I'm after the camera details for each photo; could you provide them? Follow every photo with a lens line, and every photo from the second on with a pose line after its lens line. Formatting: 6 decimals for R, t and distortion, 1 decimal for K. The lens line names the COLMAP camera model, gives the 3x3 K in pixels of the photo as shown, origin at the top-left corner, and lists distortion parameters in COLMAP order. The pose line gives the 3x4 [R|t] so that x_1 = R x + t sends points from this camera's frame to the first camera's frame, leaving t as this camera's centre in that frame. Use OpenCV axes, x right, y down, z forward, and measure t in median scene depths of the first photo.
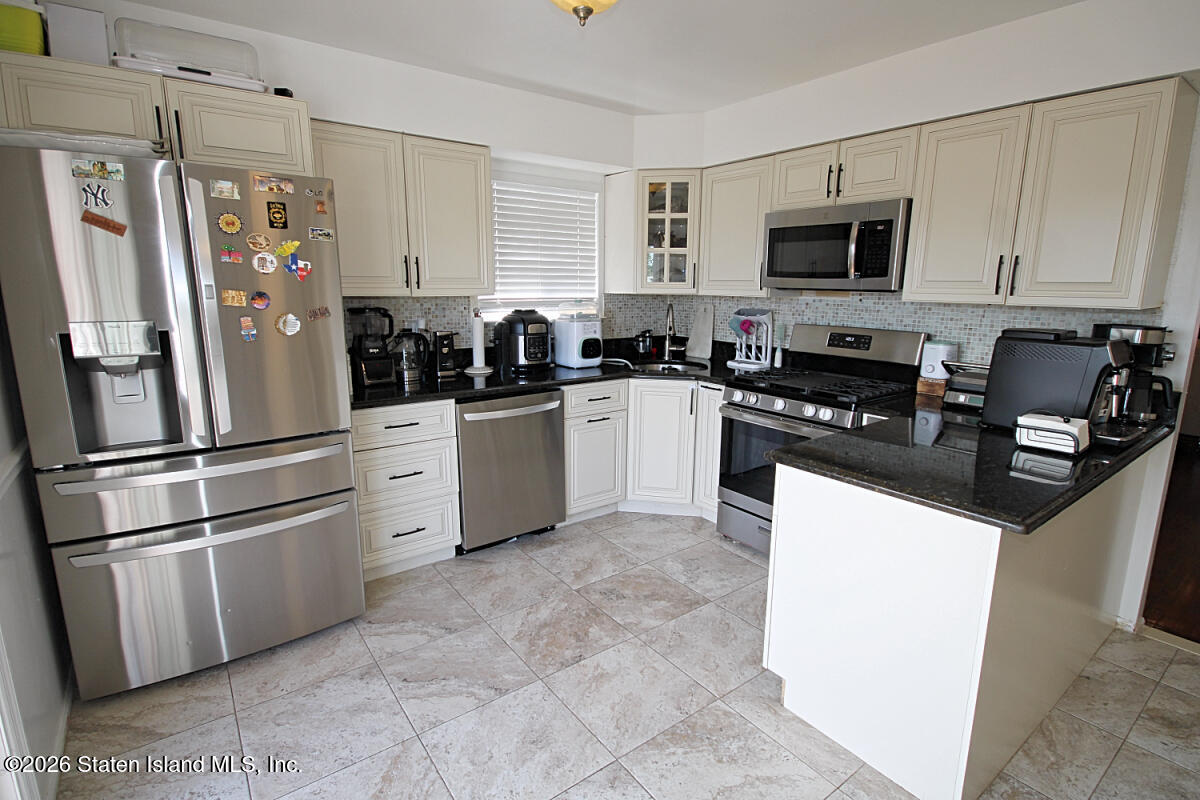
lens RADIAL K [[582.9, 0, 601.1], [0, 582.9, 398.0], [0, 0, 1]] dist [0.002100, -0.004740]
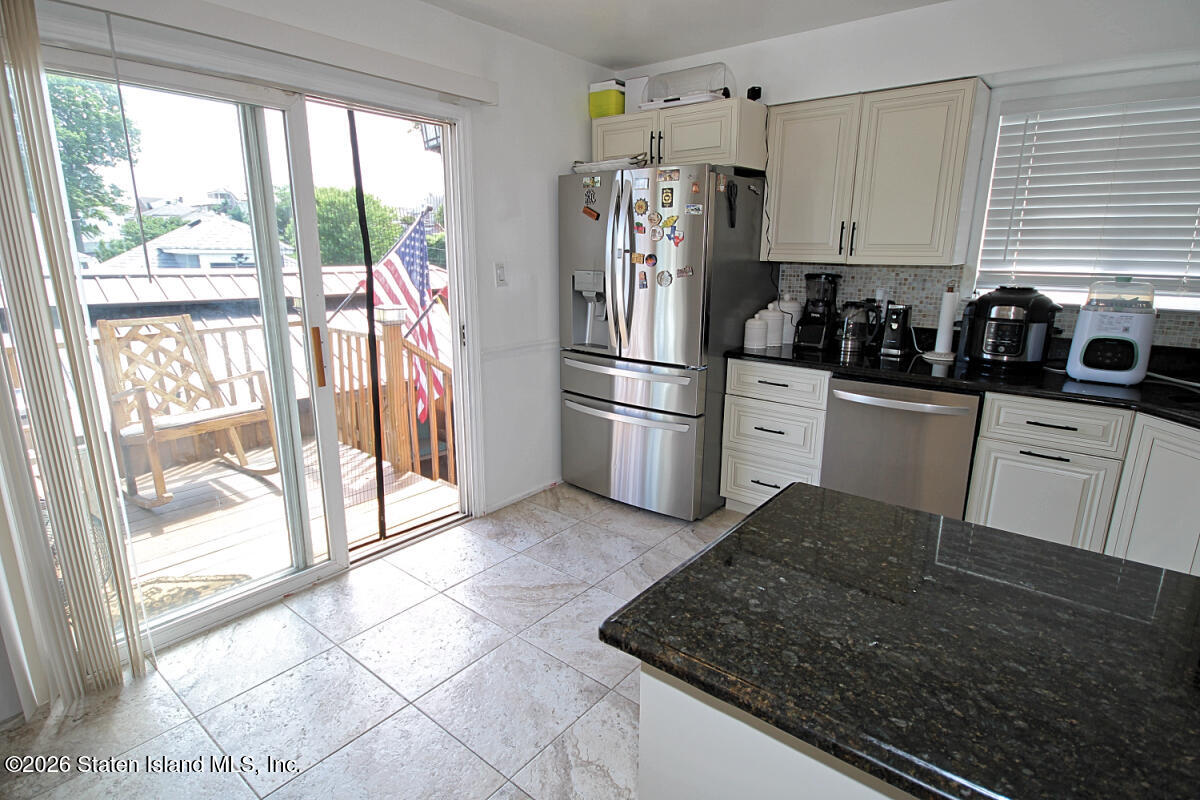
lens RADIAL K [[613.1, 0, 601.6], [0, 613.1, 398.4], [0, 0, 1]] dist [0.005641, 0.000610]
pose [[0.253613, 0.227242, -0.940235, 0.527716], [-0.198485, 0.963556, 0.179340, -0.054111], [0.946723, 0.141139, 0.289475, 0.314546]]
